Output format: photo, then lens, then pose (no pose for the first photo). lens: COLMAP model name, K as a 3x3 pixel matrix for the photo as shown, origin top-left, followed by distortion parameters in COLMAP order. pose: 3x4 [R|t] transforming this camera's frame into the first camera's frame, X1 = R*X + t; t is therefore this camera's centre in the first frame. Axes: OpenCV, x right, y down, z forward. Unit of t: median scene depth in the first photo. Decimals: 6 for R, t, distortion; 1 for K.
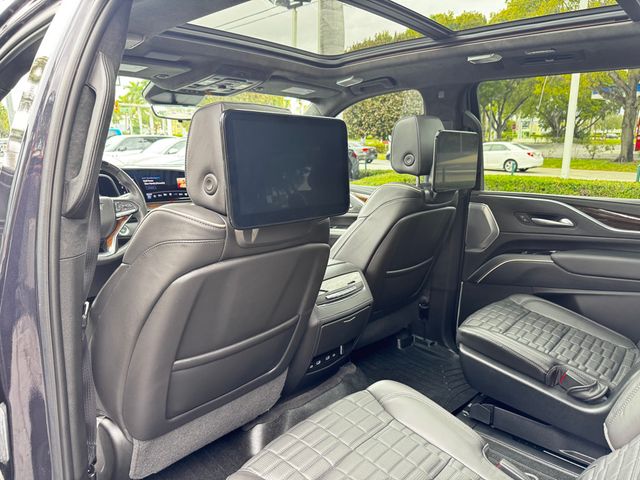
lens RADIAL K [[452.8, 0, 321.5], [0, 452.8, 240.7], [0, 0, 1]] dist [0.007768, -0.003754]
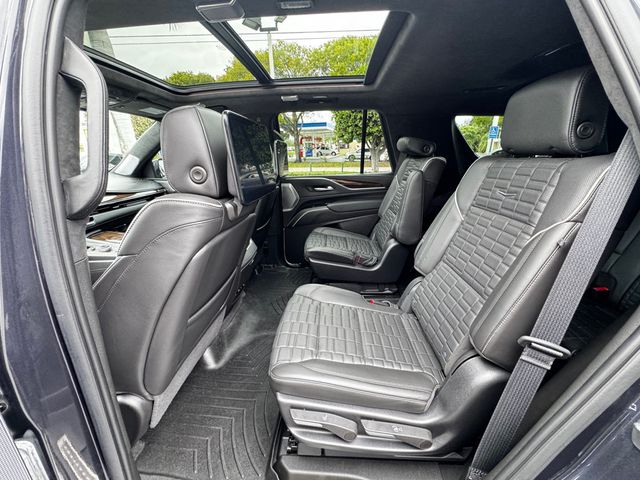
lens RADIAL K [[256.3, 0, 318.9], [0, 256.3, 237.3], [0, 0, 1]] dist [-0.004443, -0.000220]
pose [[0.780780, -0.216835, 0.585973, -0.225371], [0.159031, 0.975929, 0.149233, -0.005494], [-0.604227, -0.023330, 0.796470, 0.120497]]
